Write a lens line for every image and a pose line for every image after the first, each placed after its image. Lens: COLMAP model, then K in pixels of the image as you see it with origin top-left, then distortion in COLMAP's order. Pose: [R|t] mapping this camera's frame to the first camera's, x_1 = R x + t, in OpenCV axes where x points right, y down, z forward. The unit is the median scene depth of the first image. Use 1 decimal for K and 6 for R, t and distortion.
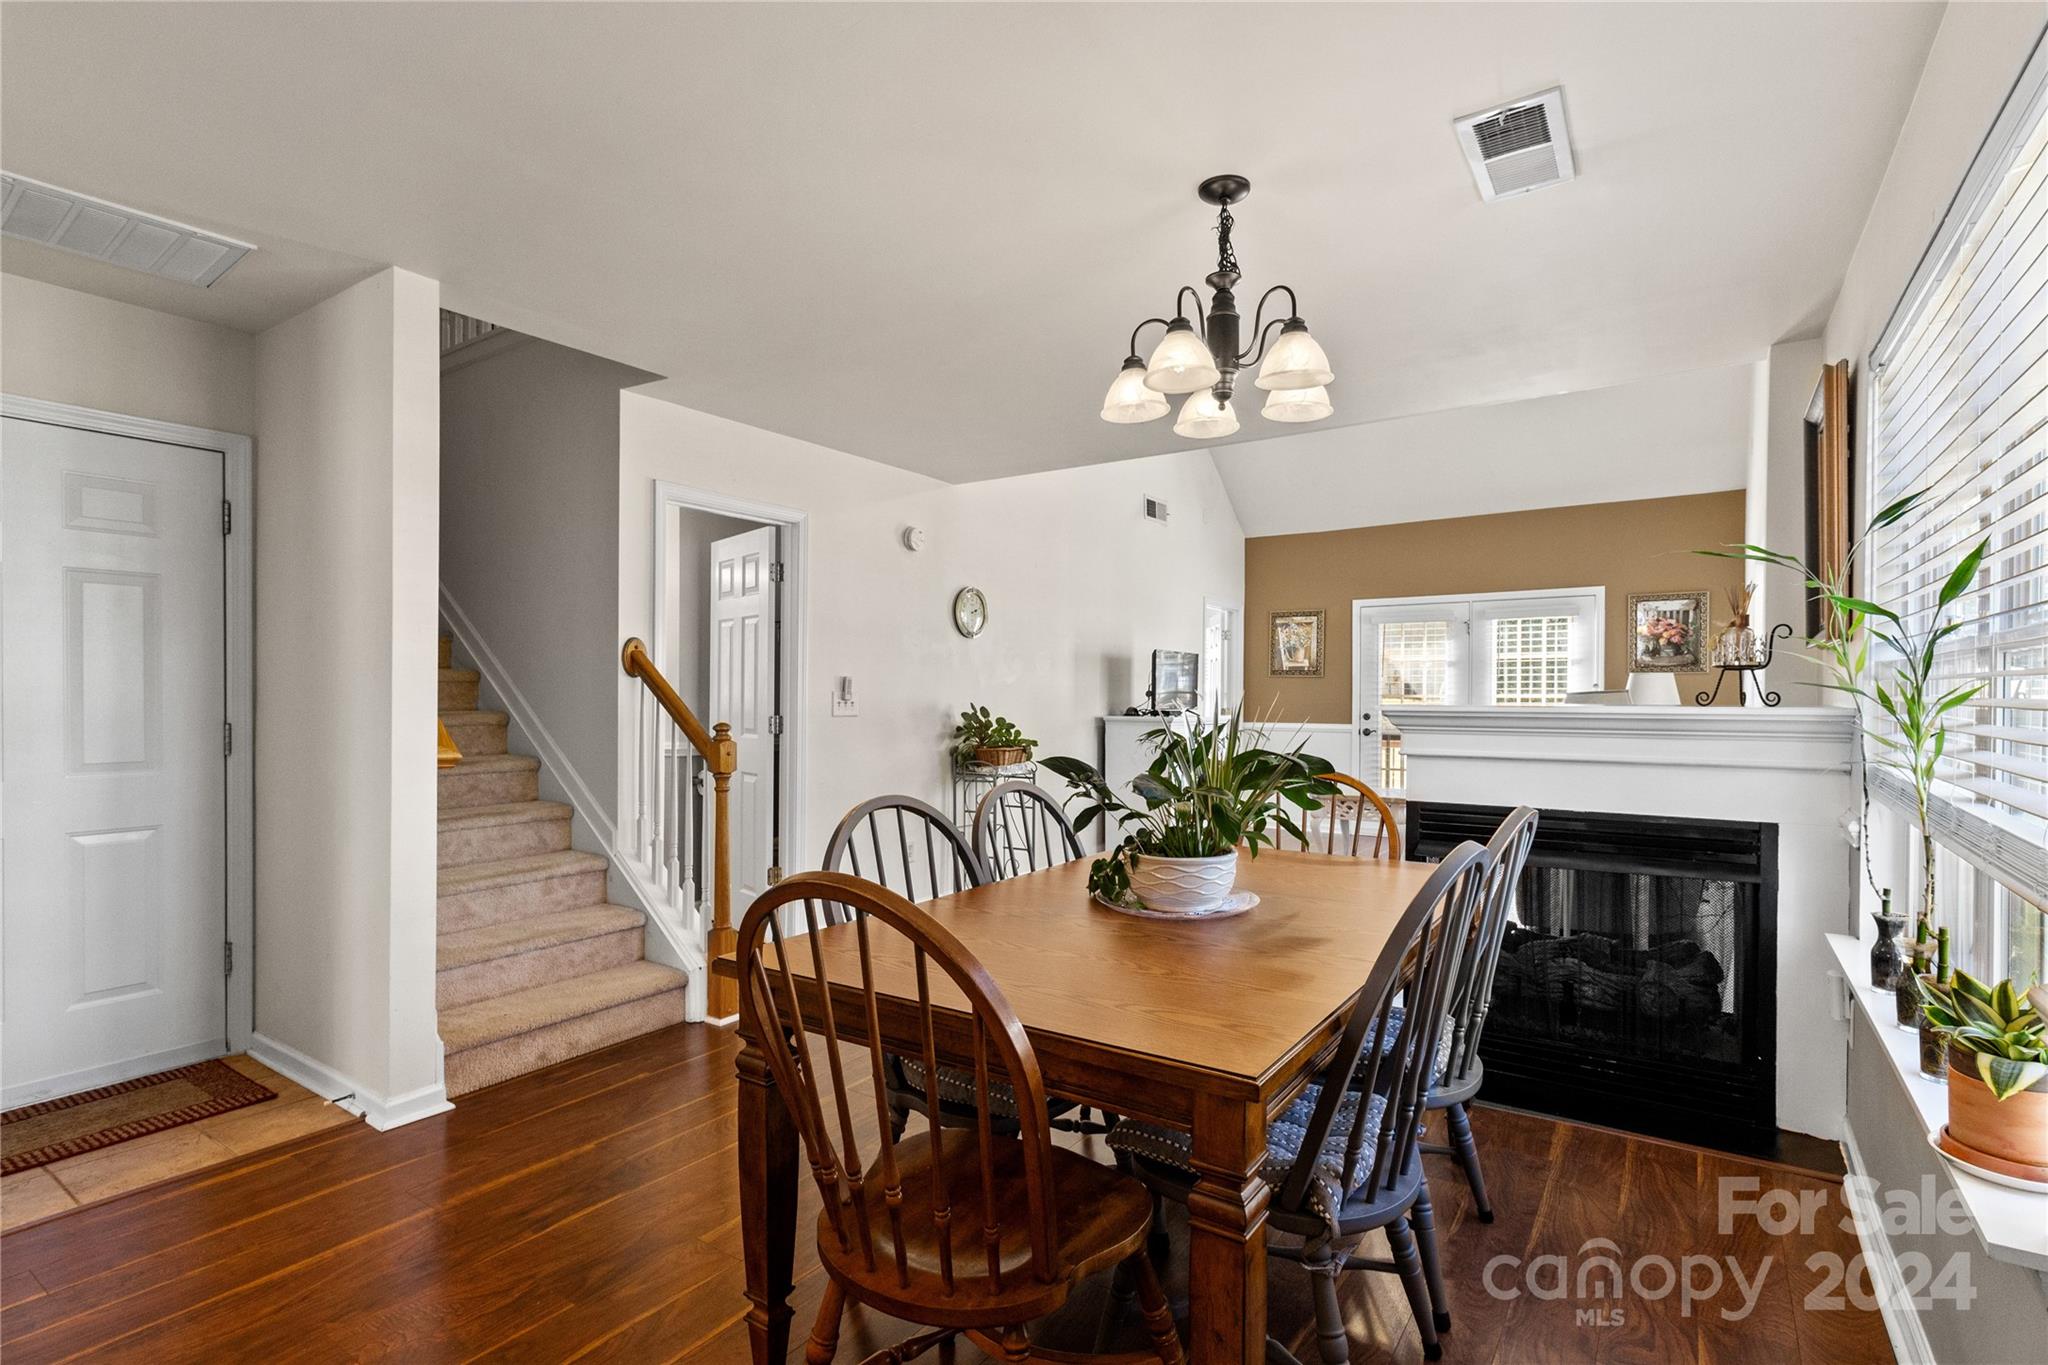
lens RADIAL K [[970.6, 0, 1040.3], [0, 970.6, 710.6], [0, 0, 1]] dist [0.001731, 0.000863]
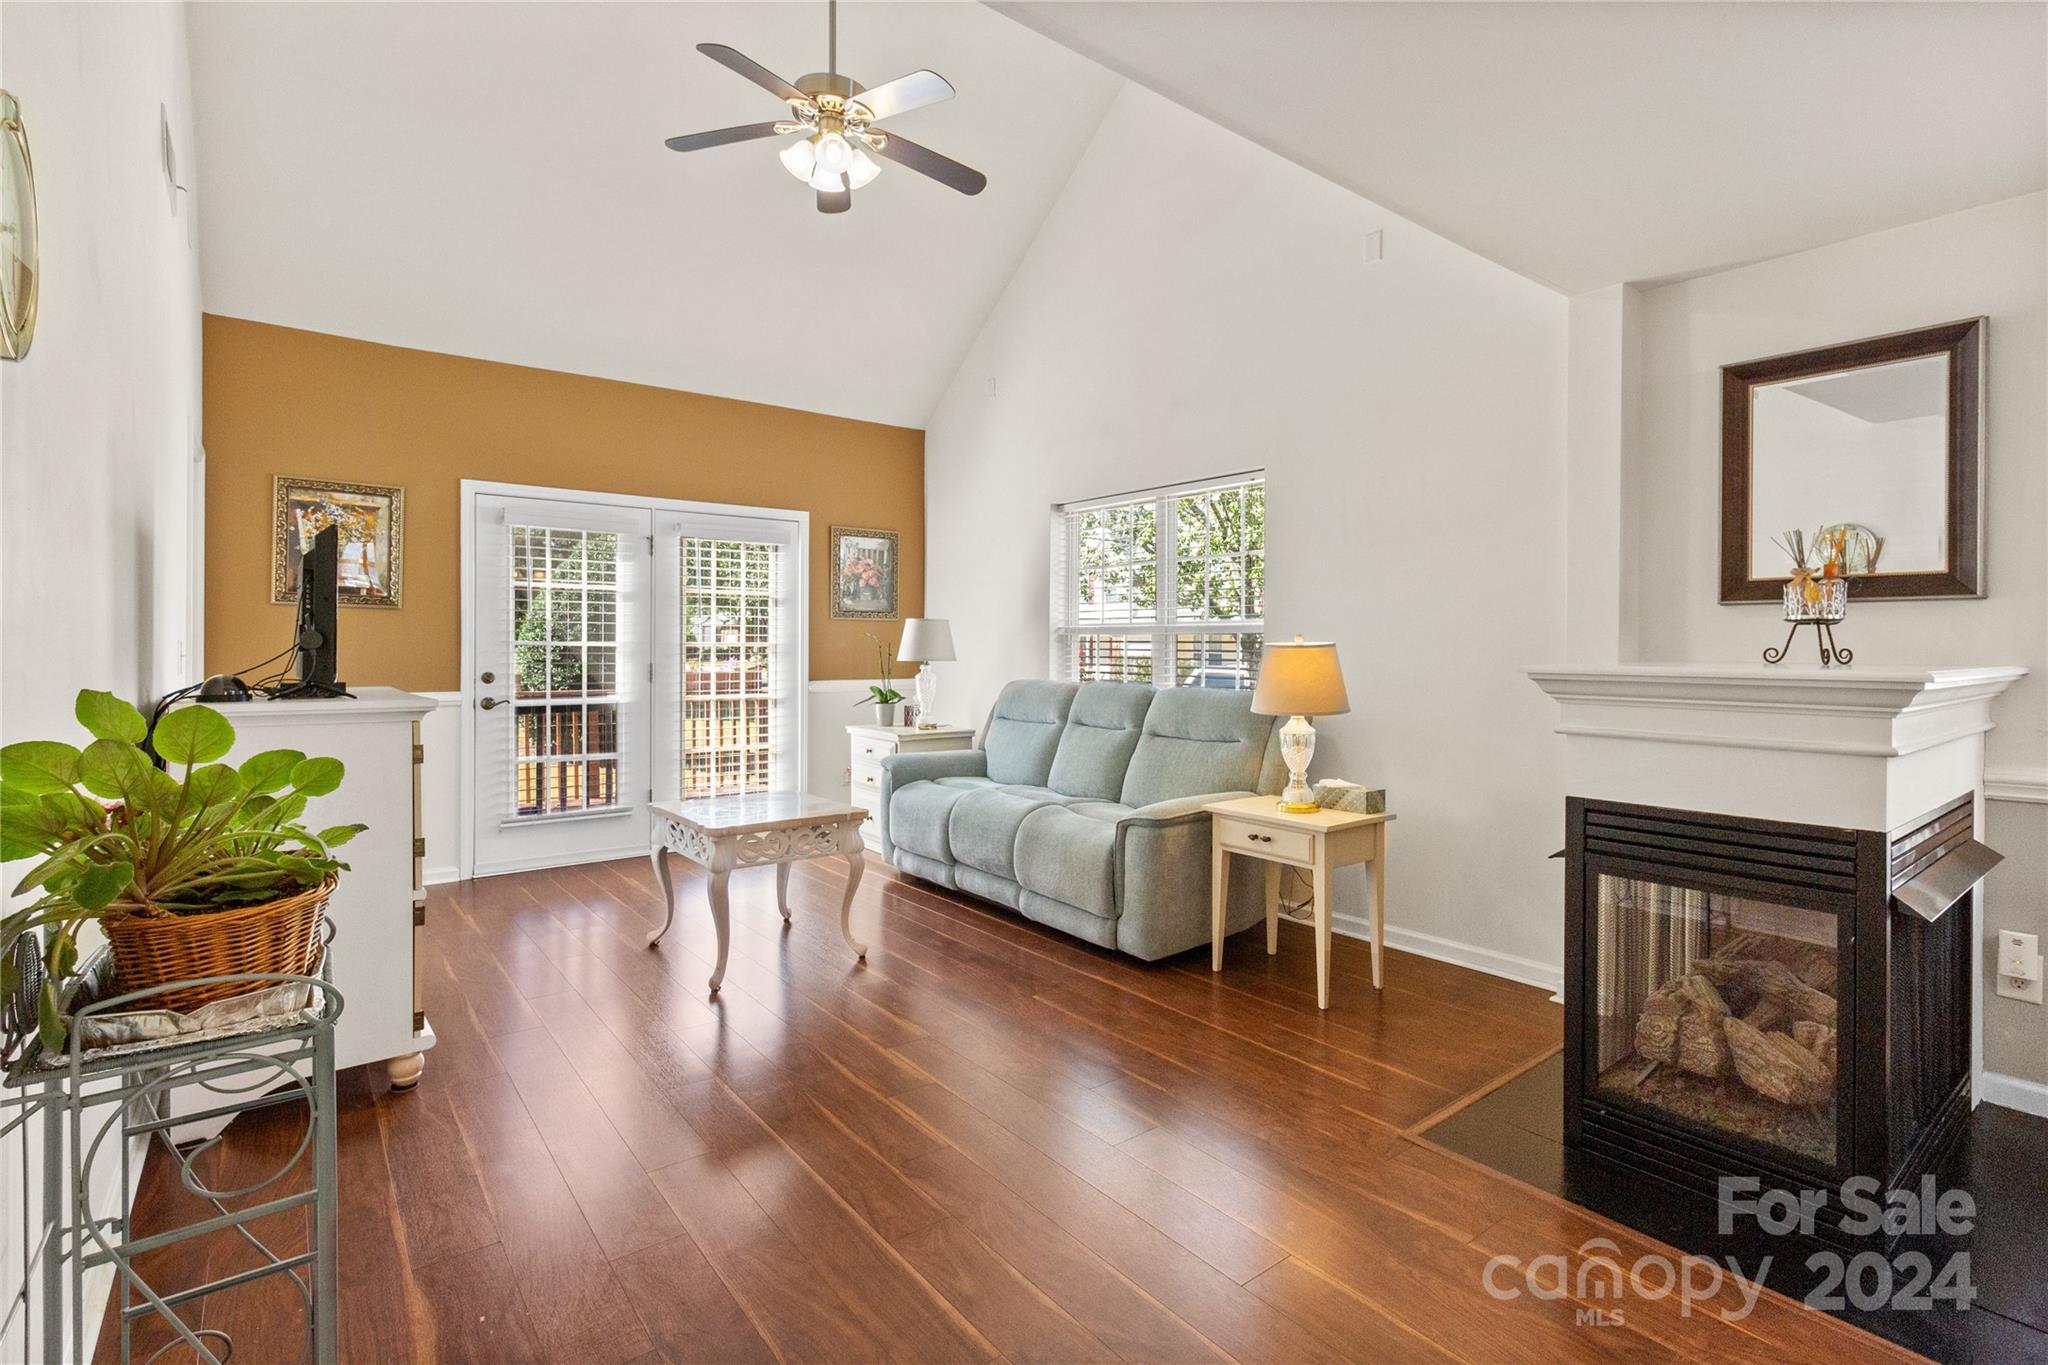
lens RADIAL K [[970.6, 0, 1048.6], [0, 970.6, 649.5], [0, 0, 1]] dist [0.001731, 0.000863]
pose [[0.303582, -0.005160, 0.952791, -0.197640], [0.009470, 0.999952, 0.002398, -0.014653], [-0.952758, 0.008295, 0.303617, 0.753888]]
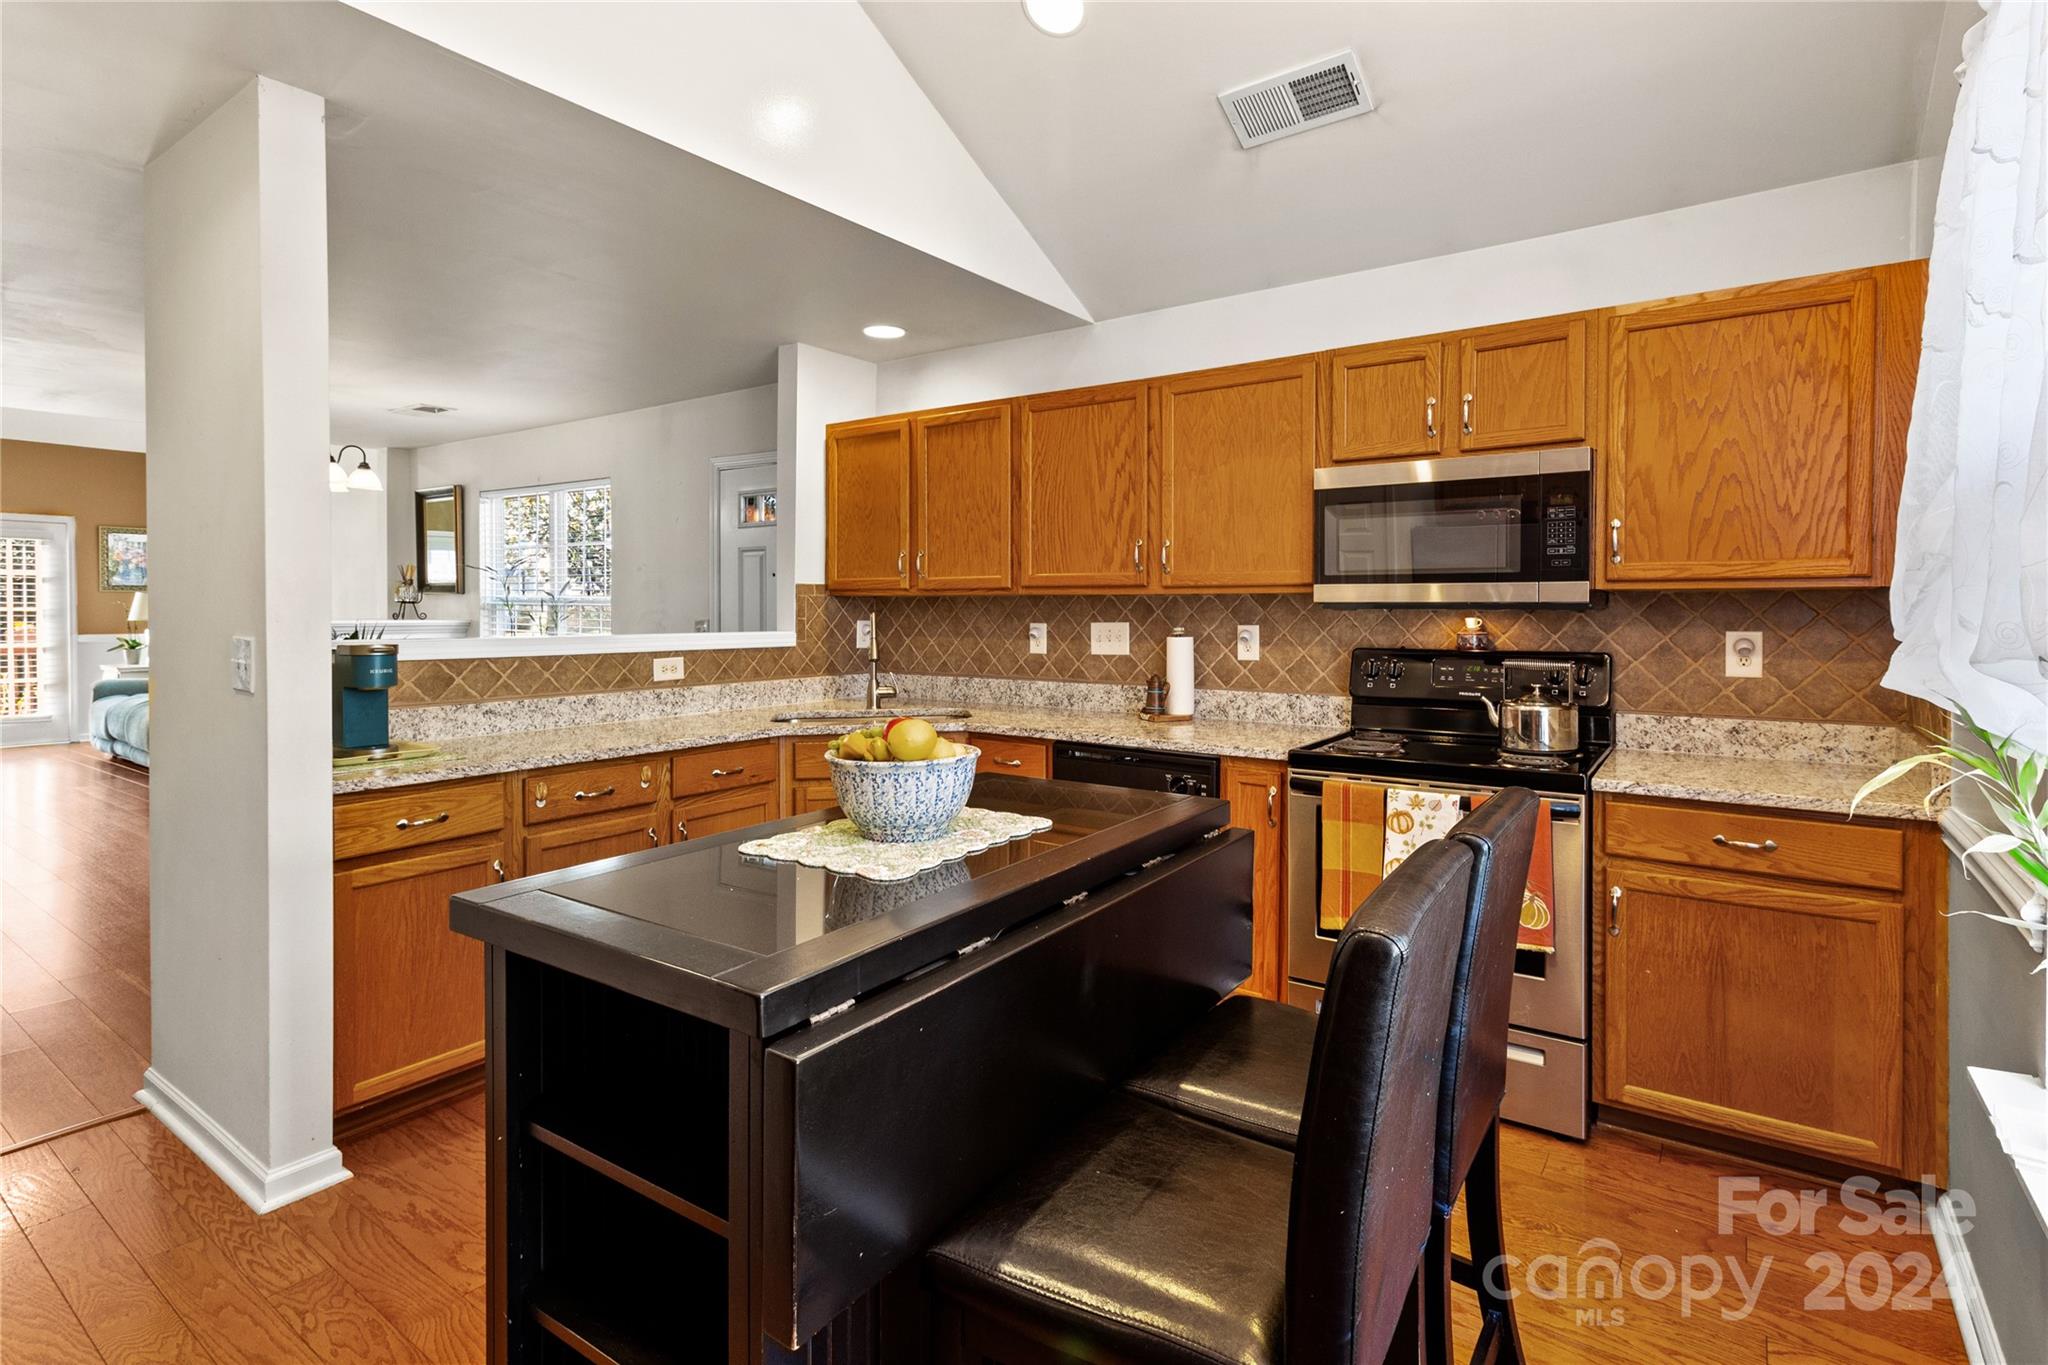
lens RADIAL K [[970.6, 0, 1055.0], [0, 970.6, 628.9], [0, 0, 1]] dist [0.001731, 0.000863]
pose [[0.008675, -0.023827, 0.999678, -0.815683], [0.007855, 0.999687, 0.023759, -0.013588], [-0.999932, 0.007647, 0.008859, -0.281469]]
